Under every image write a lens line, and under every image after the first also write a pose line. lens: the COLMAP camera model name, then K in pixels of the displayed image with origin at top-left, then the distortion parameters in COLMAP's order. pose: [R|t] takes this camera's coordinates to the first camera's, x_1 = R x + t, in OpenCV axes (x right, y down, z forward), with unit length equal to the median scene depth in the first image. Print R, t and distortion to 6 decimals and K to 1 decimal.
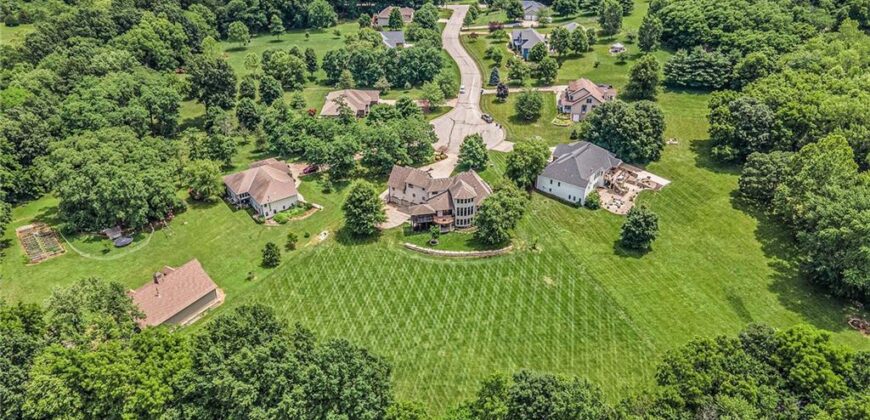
lens RADIAL K [[628.8, 0, 435.0], [0, 628.8, 210.0], [0, 0, 1]] dist [0.033598, 0.005186]
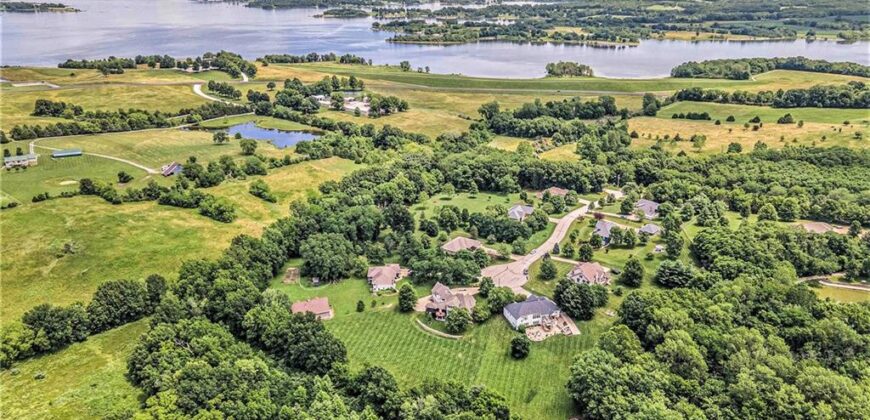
lens RADIAL K [[628.8, 0, 435.0], [0, 628.8, 210.0], [0, 0, 1]] dist [0.033598, 0.005186]
pose [[0.825295, 0.184587, -0.533682, 0.898936], [-0.277777, 0.955524, -0.099068, -0.086700], [0.491659, 0.230005, 0.839863, -0.654696]]
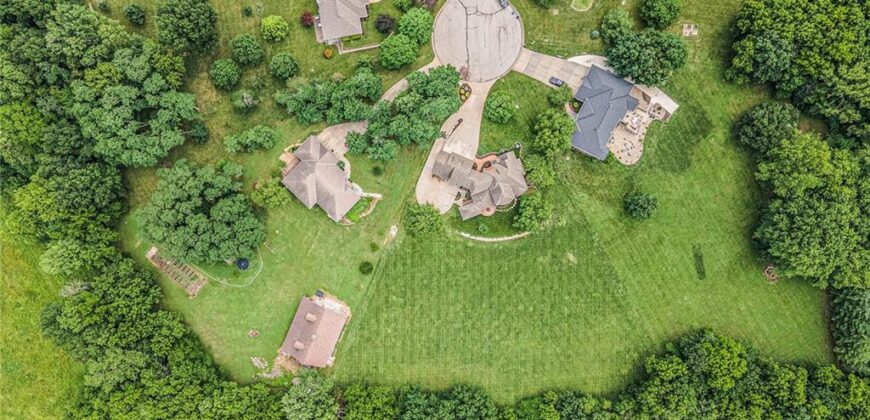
lens RADIAL K [[628.8, 0, 435.0], [0, 628.8, 210.0], [0, 0, 1]] dist [0.033598, 0.005186]
pose [[0.983946, -0.178347, -0.006533, -0.073788], [0.094267, 0.488298, 0.867571, -0.982164], [-0.151539, -0.854258, 0.497271, 0.366280]]
